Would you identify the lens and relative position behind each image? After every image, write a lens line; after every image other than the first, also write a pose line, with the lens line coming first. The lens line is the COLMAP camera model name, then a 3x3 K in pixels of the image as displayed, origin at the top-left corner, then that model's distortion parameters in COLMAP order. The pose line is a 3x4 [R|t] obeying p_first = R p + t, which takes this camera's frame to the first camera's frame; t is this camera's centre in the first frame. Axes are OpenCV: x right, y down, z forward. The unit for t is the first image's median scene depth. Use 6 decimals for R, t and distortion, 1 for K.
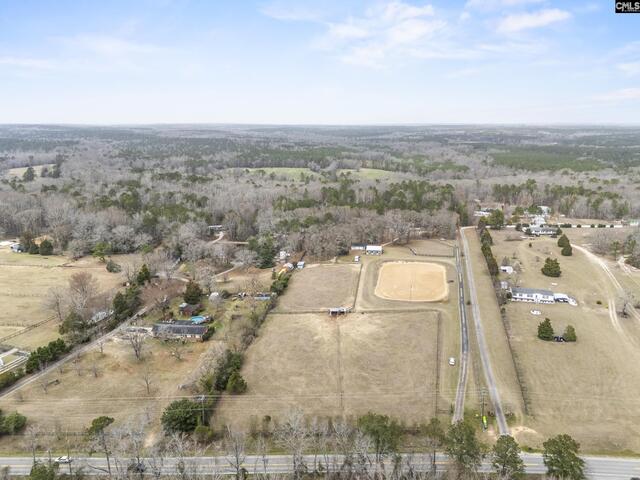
lens RADIAL K [[469.1, 0, 320.0], [0, 469.1, 240.0], [0, 0, 1]] dist [0.080836, -0.074222]
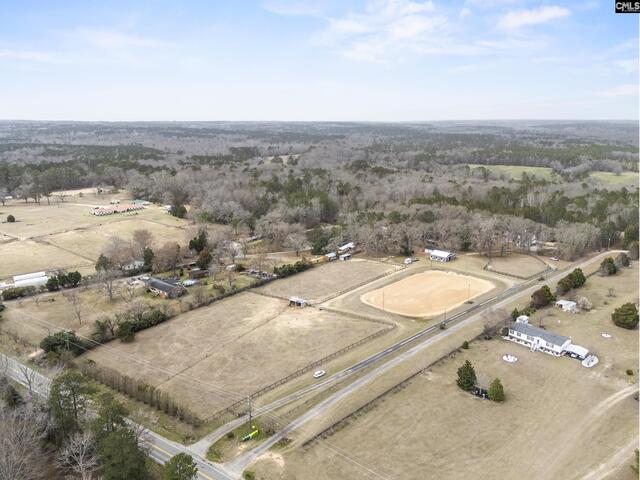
lens RADIAL K [[469.1, 0, 320.0], [0, 469.1, 240.0], [0, 0, 1]] dist [0.080836, -0.074222]
pose [[0.834998, 0.140055, -0.532130, 0.542115], [-0.136142, 0.989582, 0.046826, -0.025782], [0.533145, 0.033346, 0.845367, 0.185790]]
